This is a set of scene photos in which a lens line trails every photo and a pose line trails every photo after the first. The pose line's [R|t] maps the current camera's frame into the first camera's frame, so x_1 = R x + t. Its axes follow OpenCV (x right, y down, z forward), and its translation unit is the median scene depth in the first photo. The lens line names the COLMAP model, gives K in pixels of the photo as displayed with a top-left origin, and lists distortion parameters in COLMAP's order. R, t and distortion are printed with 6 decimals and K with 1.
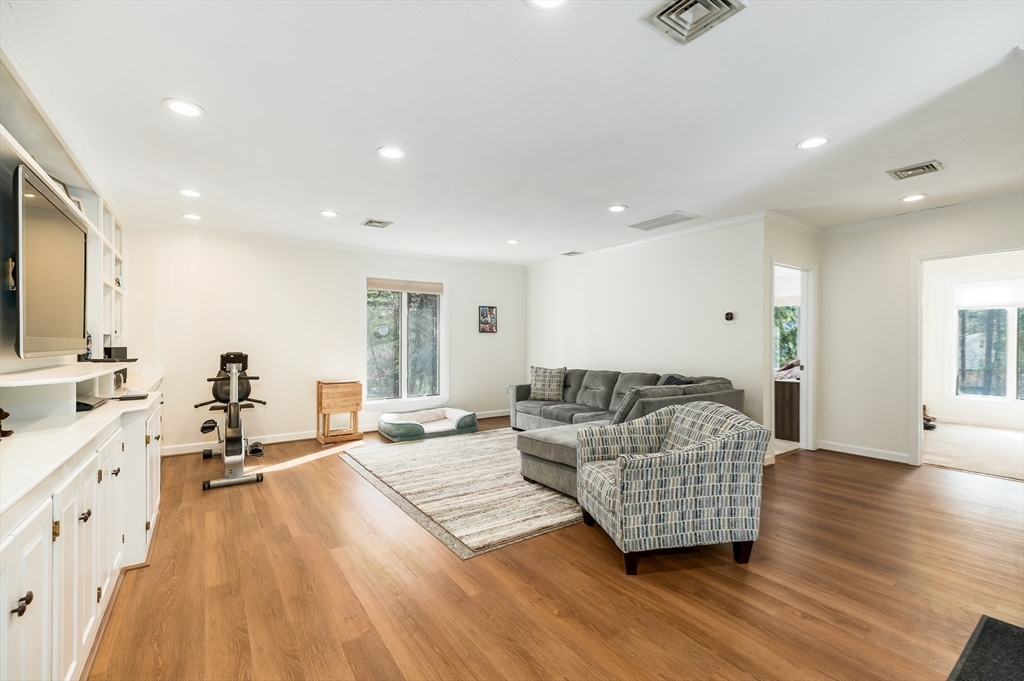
lens RADIAL K [[445.6, 0, 519.3], [0, 445.6, 342.3], [0, 0, 1]] dist [0.000195, 0.000386]
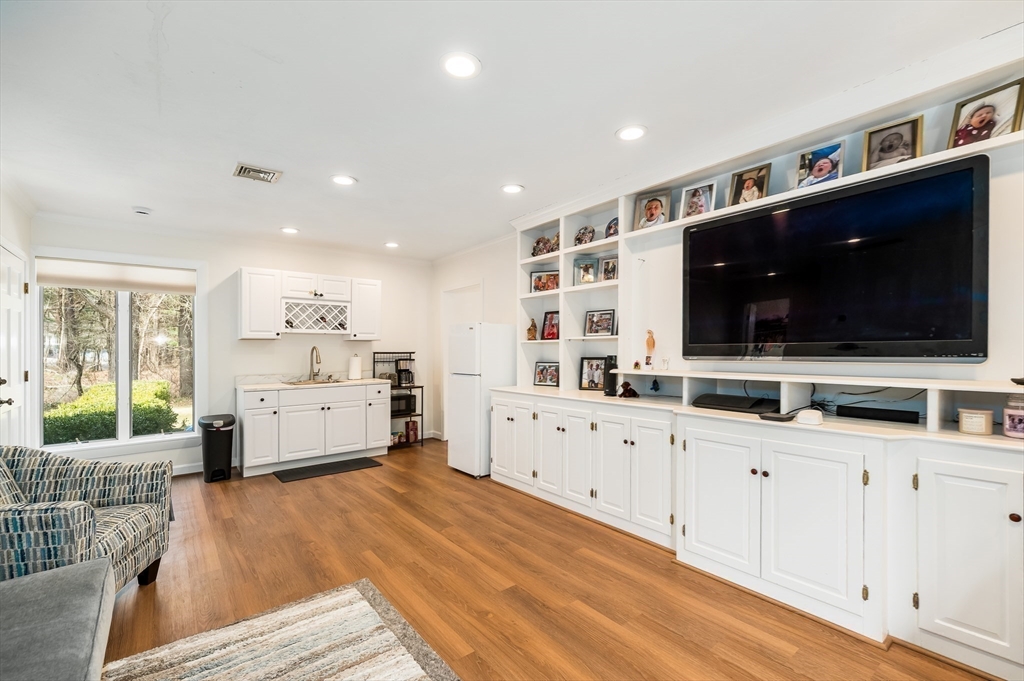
lens RADIAL K [[445.6, 0, 516.5], [0, 445.6, 348.8], [0, 0, 1]] dist [0.000195, 0.000386]
pose [[-0.998541, 0.014764, -0.051936, -0.427153], [0.014783, 0.999891, 0.000027, -0.006227], [0.051930, -0.000741, -0.998650, 2.081377]]
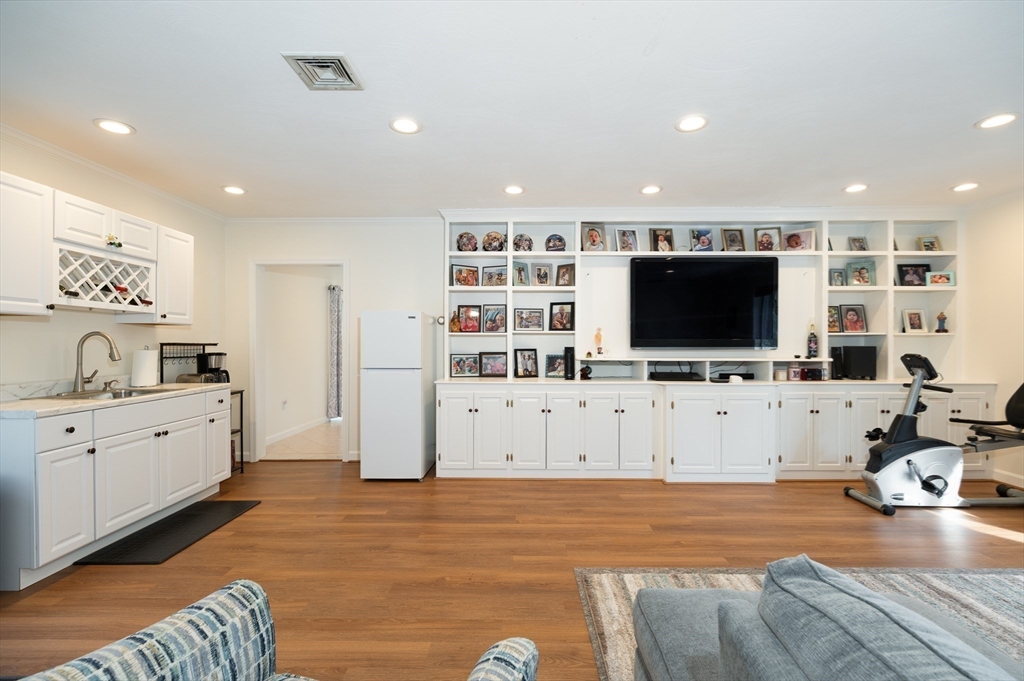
lens RADIAL K [[445.6, 0, 517.7], [0, 445.6, 340.8], [0, 0, 1]] dist [0.000195, 0.000386]
pose [[-0.589361, 0.001261, -0.807868, 0.763835], [0.001203, 0.999999, 0.000683, -0.006222], [0.807869, -0.000570, -0.589362, 1.542864]]
